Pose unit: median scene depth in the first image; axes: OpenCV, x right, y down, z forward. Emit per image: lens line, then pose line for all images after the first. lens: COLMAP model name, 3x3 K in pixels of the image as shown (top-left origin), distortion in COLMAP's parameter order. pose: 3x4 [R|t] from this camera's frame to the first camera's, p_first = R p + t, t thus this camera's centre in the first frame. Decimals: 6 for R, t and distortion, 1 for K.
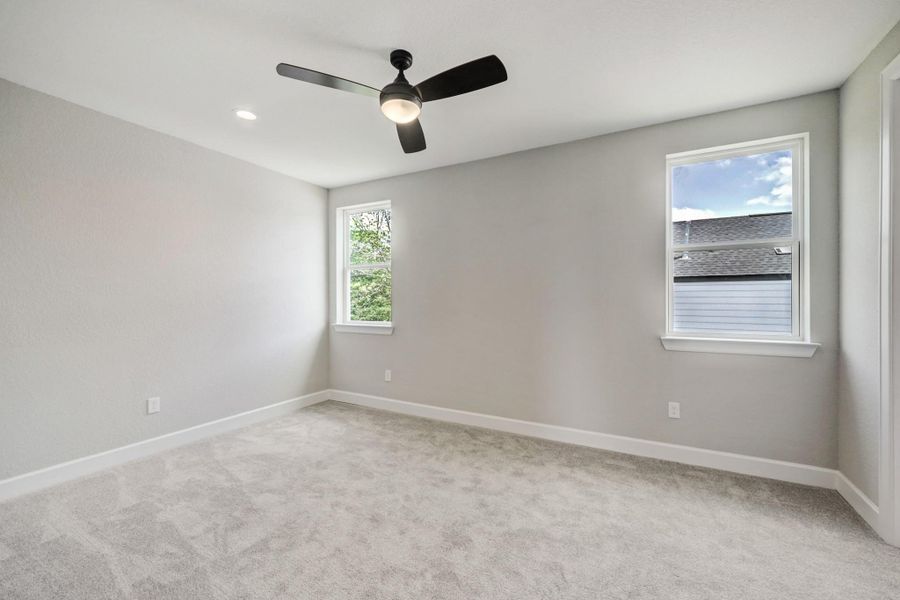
lens RADIAL K [[386.2, 0, 449.9], [0, 386.2, 303.0], [0, 0, 1]] dist [-0.001113, 0.000823]
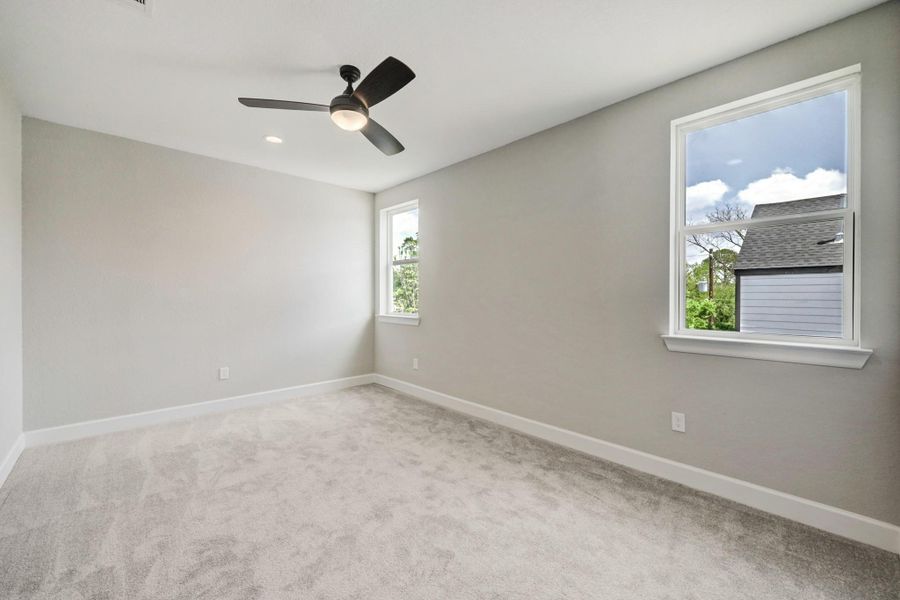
lens RADIAL K [[386.2, 0, 456.1], [0, 386.2, 301.1], [0, 0, 1]] dist [-0.001113, 0.000823]
pose [[0.943054, 0.008099, -0.332542, 0.433460], [-0.007301, 0.999967, 0.003650, 0.014361], [0.332560, -0.001014, 0.943081, 0.044075]]
